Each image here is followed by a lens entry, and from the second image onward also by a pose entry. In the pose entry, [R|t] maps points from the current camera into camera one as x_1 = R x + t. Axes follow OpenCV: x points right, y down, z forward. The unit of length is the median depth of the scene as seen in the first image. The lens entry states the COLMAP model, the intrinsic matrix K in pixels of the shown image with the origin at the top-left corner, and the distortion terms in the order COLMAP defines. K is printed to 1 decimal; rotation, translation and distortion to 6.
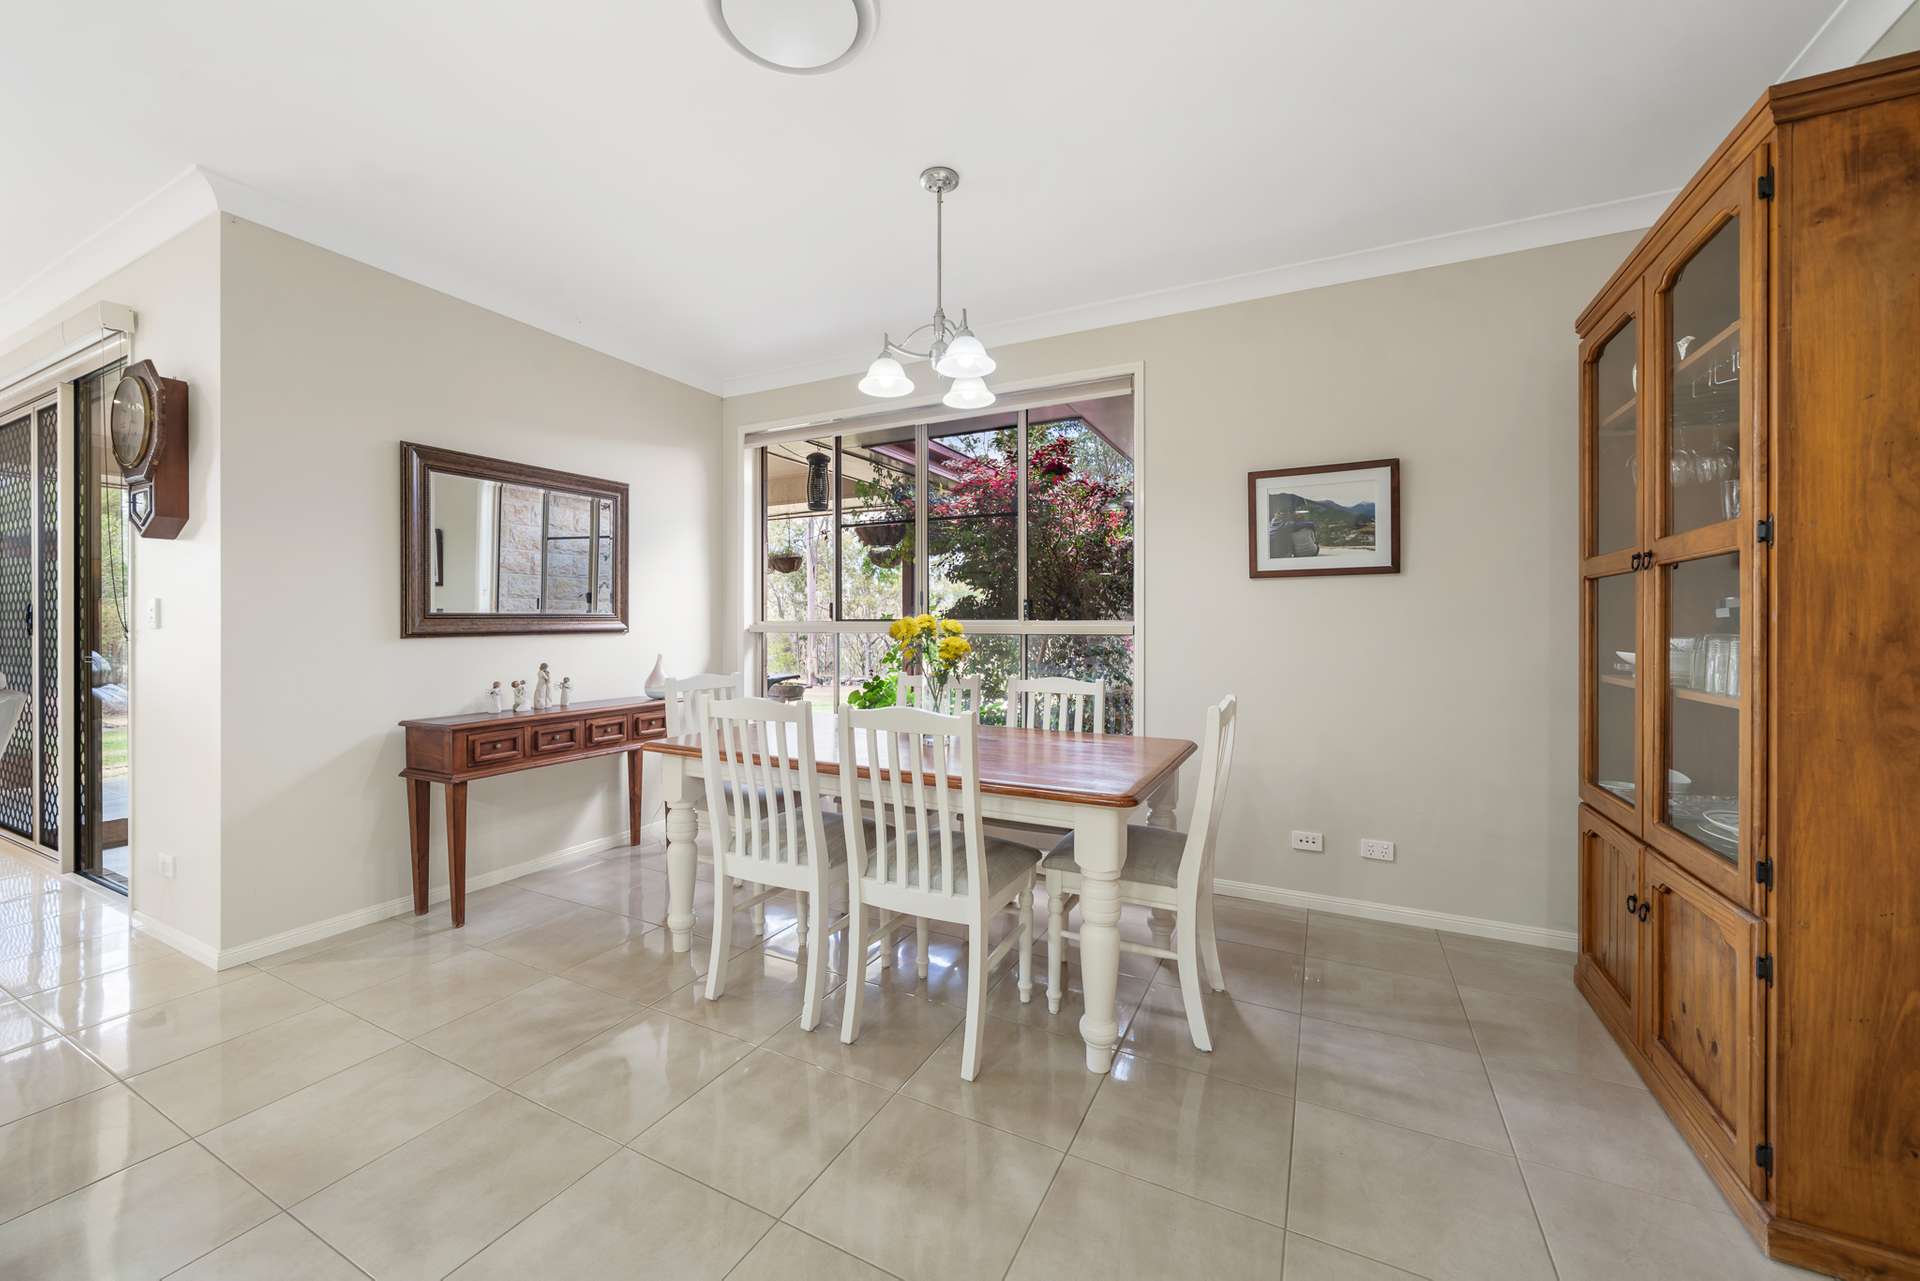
lens RADIAL K [[729.2, 0, 1030.4], [0, 729.2, 622.1], [0, 0, 1]] dist [-0.003854, 0.000012]
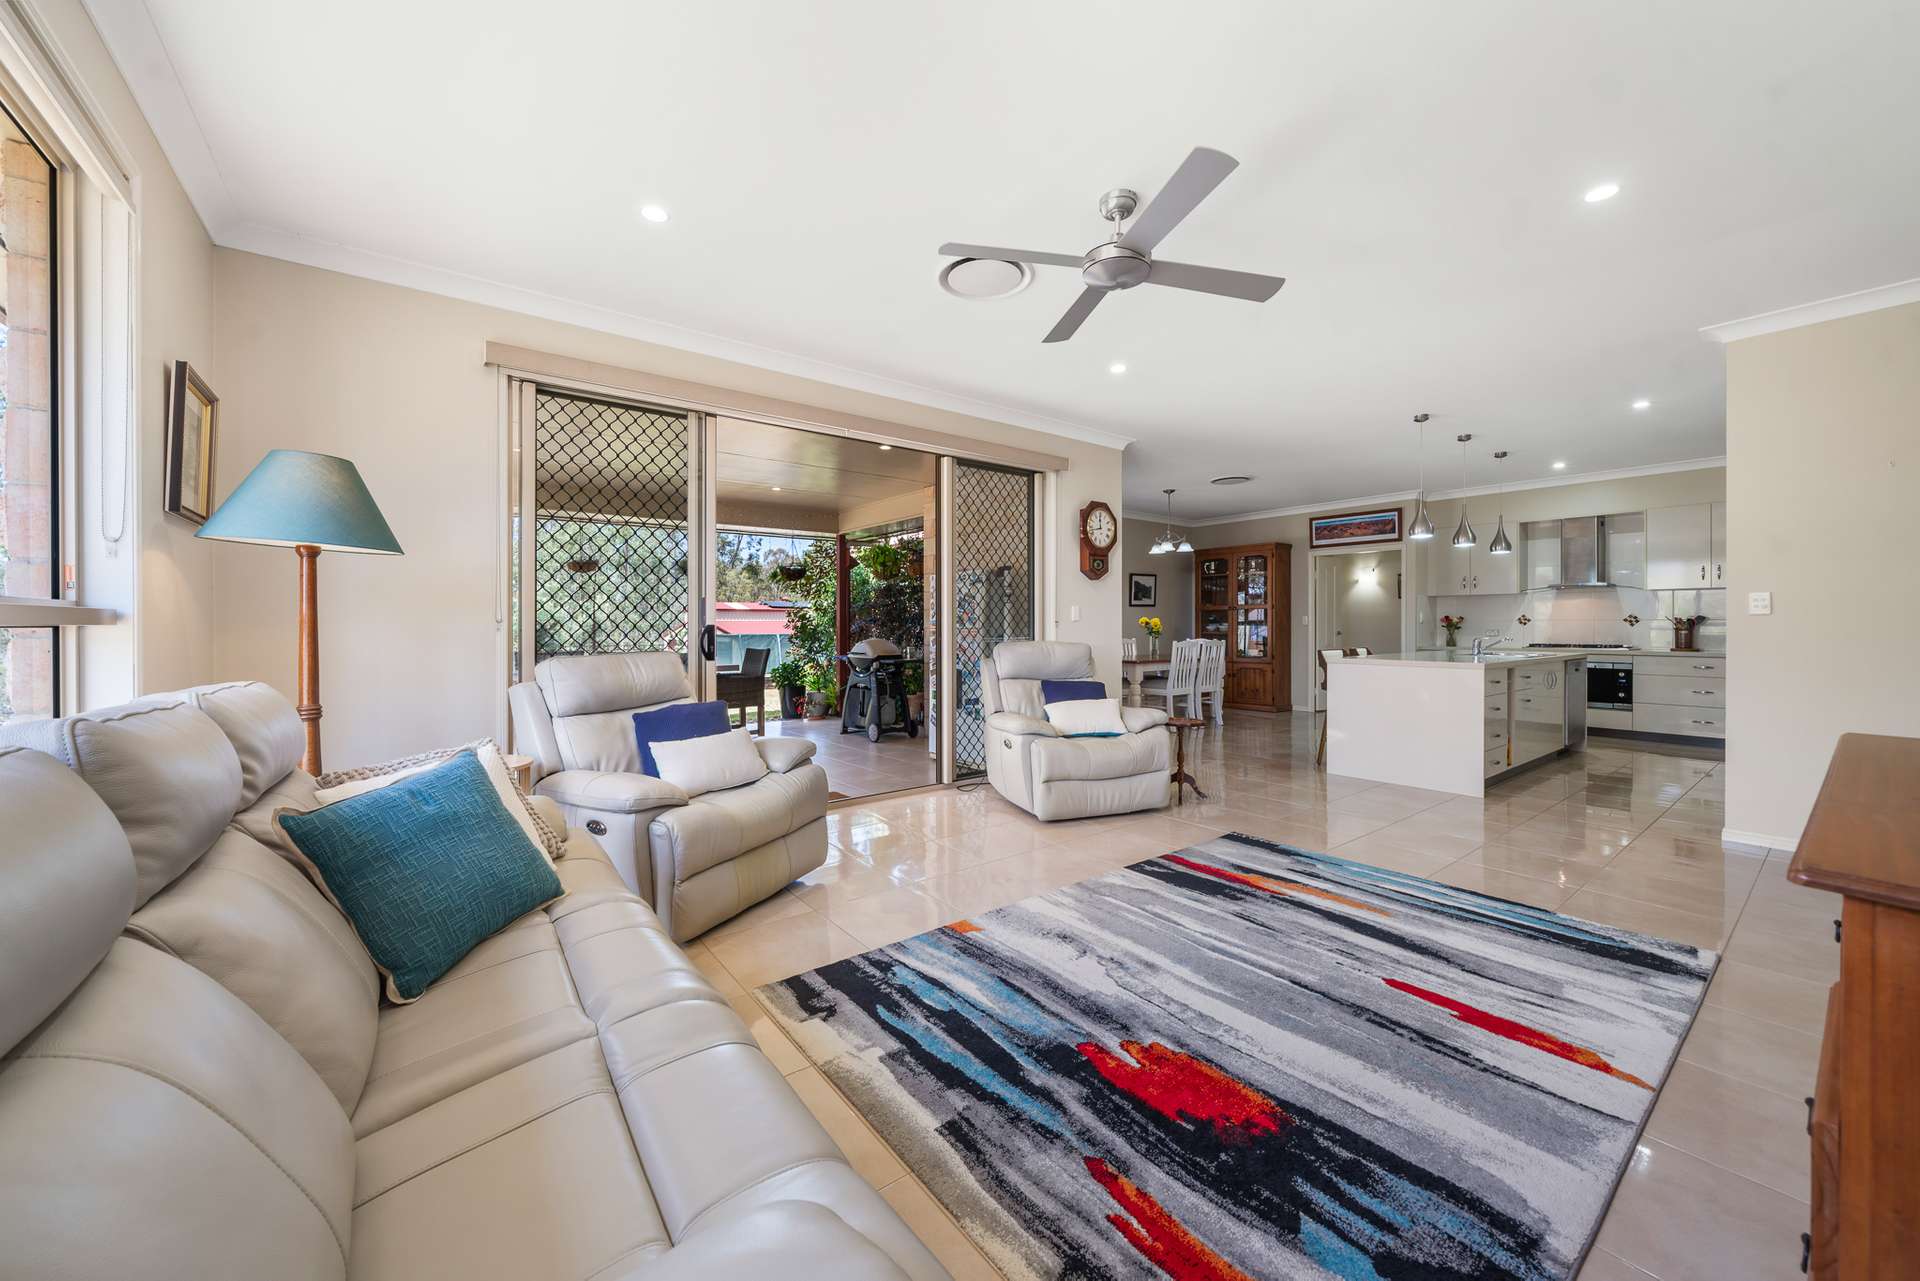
lens RADIAL K [[729.2, 0, 934.1], [0, 729.2, 620.8], [0, 0, 1]] dist [-0.003854, 0.000012]
pose [[0.422818, 0.003754, 0.906207, -3.084654], [-0.000165, 0.999992, -0.004065, 0.015540], [-0.906215, 0.001569, 0.422815, 0.458493]]
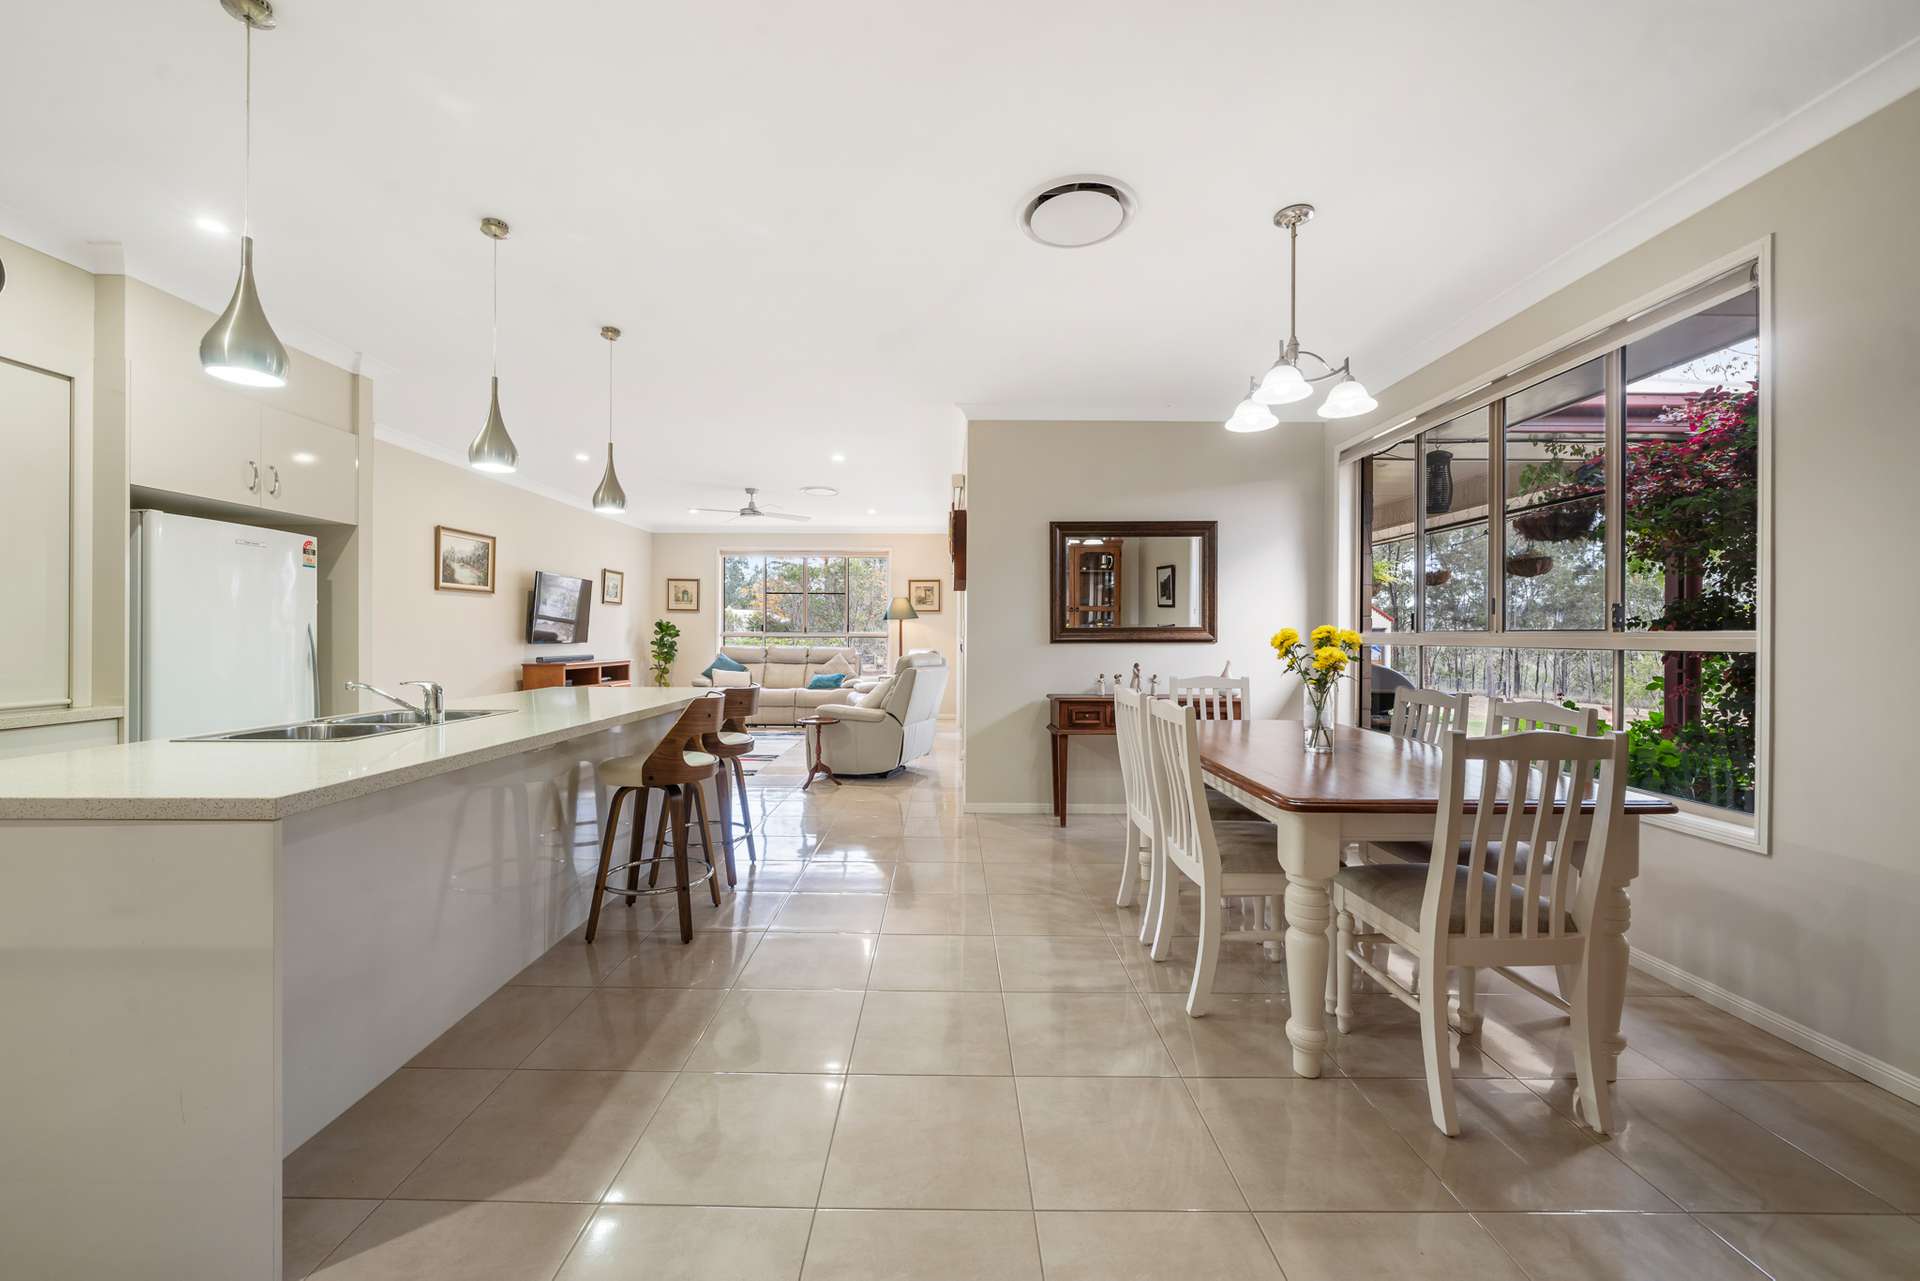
lens RADIAL K [[729.2, 0, 945.1], [0, 729.2, 632.1], [0, 0, 1]] dist [-0.003854, 0.000012]
pose [[0.450635, -0.000802, -0.892708, 0.472656], [-0.002581, 0.999994, -0.002201, 0.001209], [0.892704, 0.003296, 0.450631, 0.057365]]
